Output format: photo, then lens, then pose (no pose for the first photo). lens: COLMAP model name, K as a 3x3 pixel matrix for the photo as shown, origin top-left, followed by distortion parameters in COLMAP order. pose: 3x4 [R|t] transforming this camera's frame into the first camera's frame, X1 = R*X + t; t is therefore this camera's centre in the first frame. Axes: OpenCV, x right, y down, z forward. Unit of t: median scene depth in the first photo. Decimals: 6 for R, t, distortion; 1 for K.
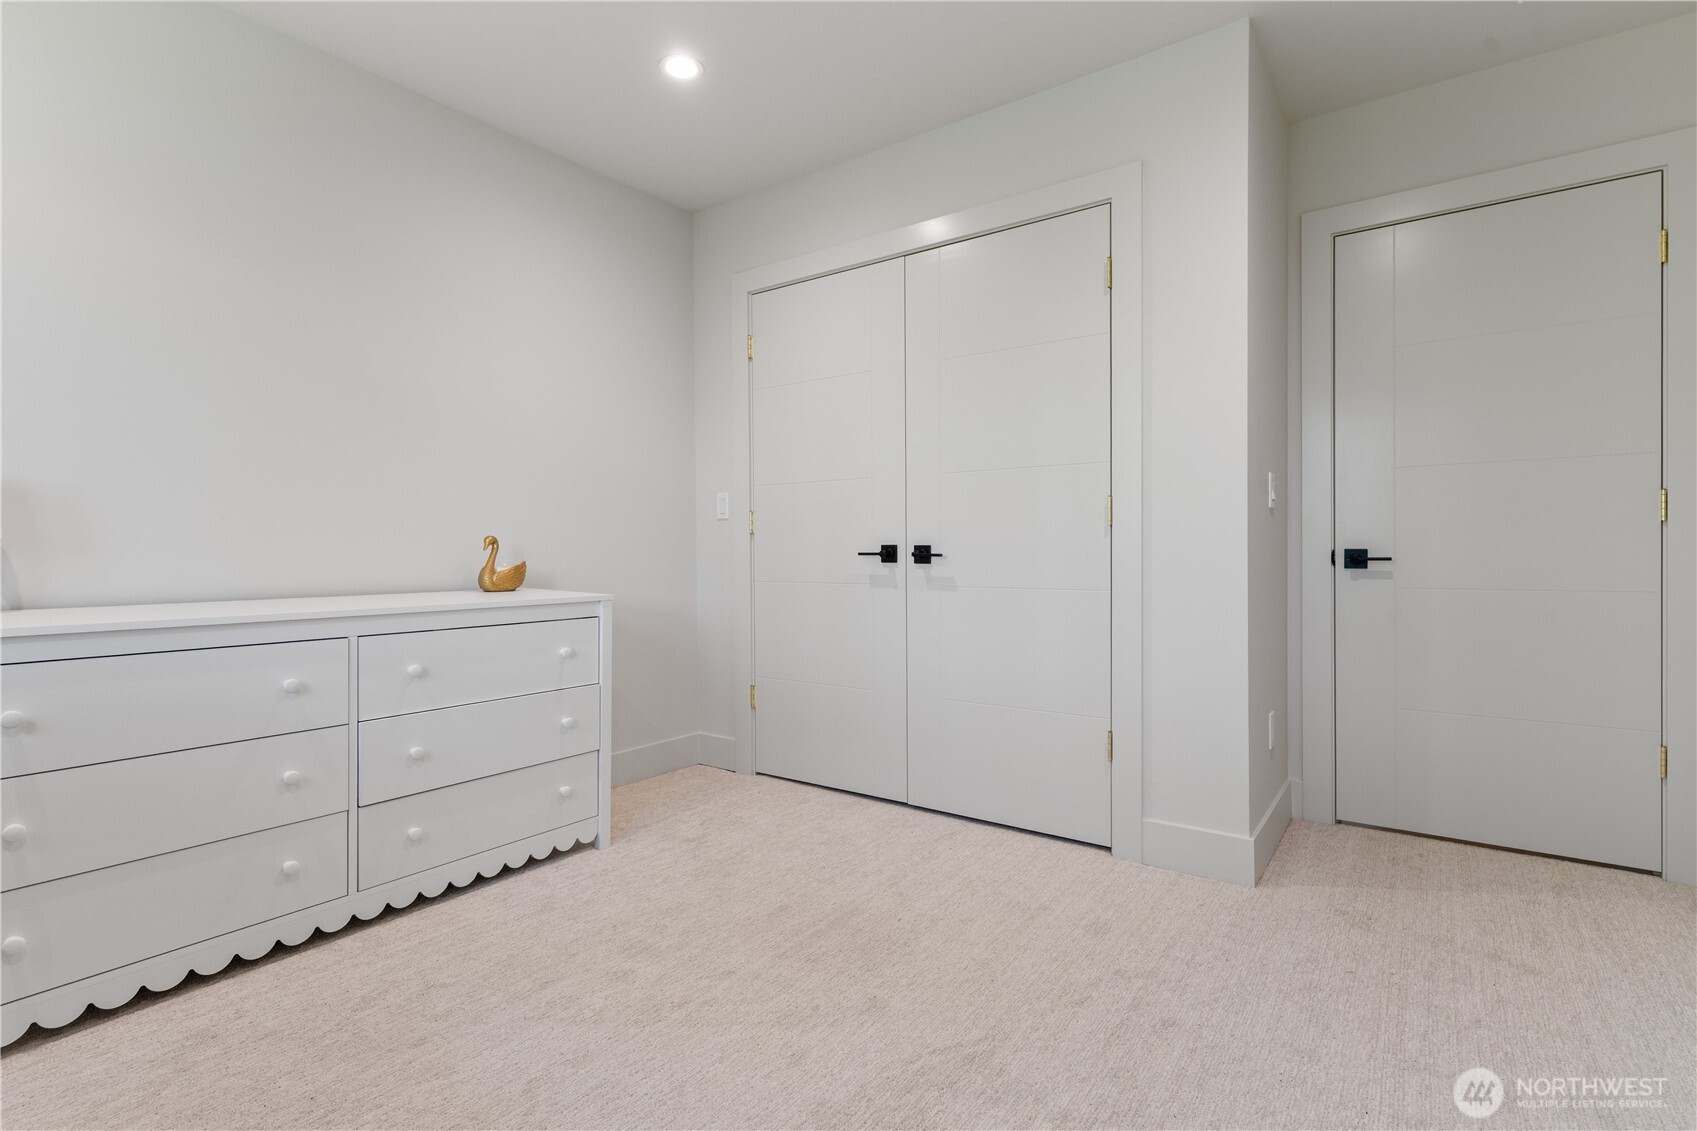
lens RADIAL K [[800.3, 0, 841.6], [0, 800.3, 553.1], [0, 0, 1]] dist [0.003031, 0.000660]
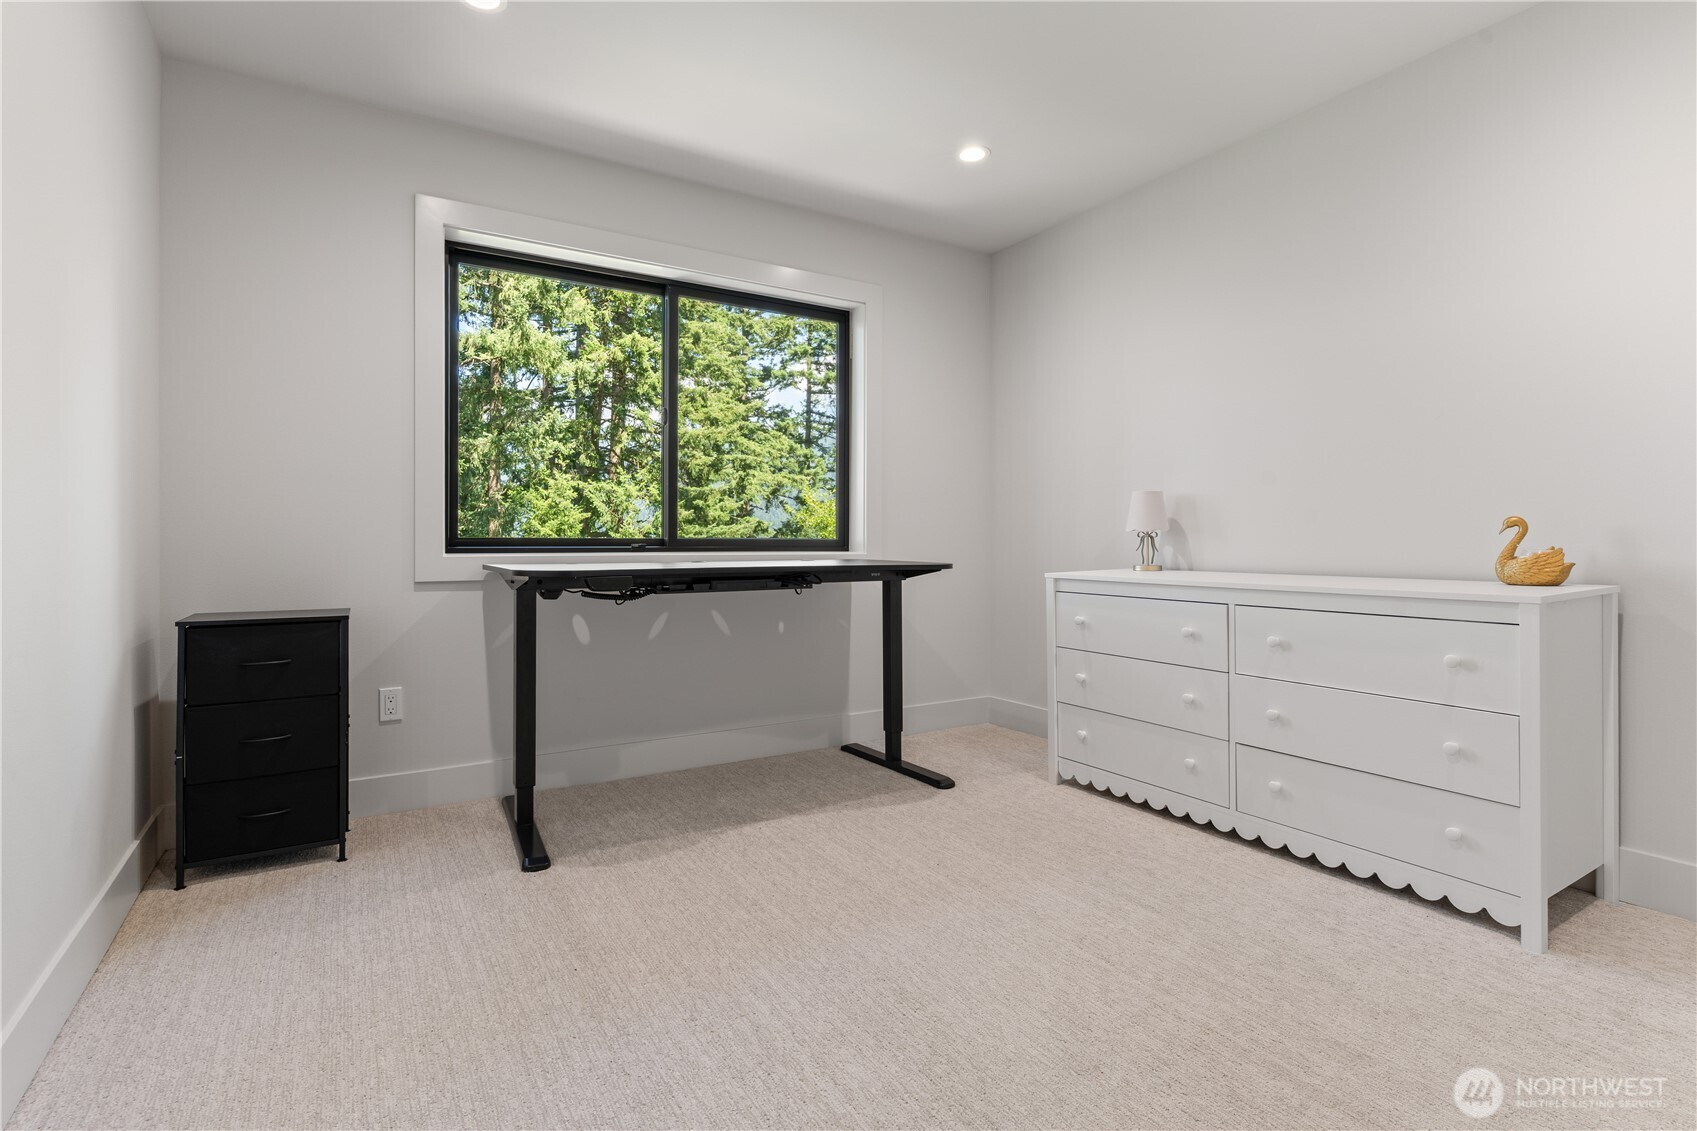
lens RADIAL K [[800.3, 0, 841.6], [0, 800.3, 553.1], [0, 0, 1]] dist [0.003031, 0.000660]
pose [[-0.380524, 0.012475, -0.924687, 0.740471], [0.000540, 0.999912, 0.013268, 0.008604], [0.924771, 0.004549, -0.380497, 0.878457]]
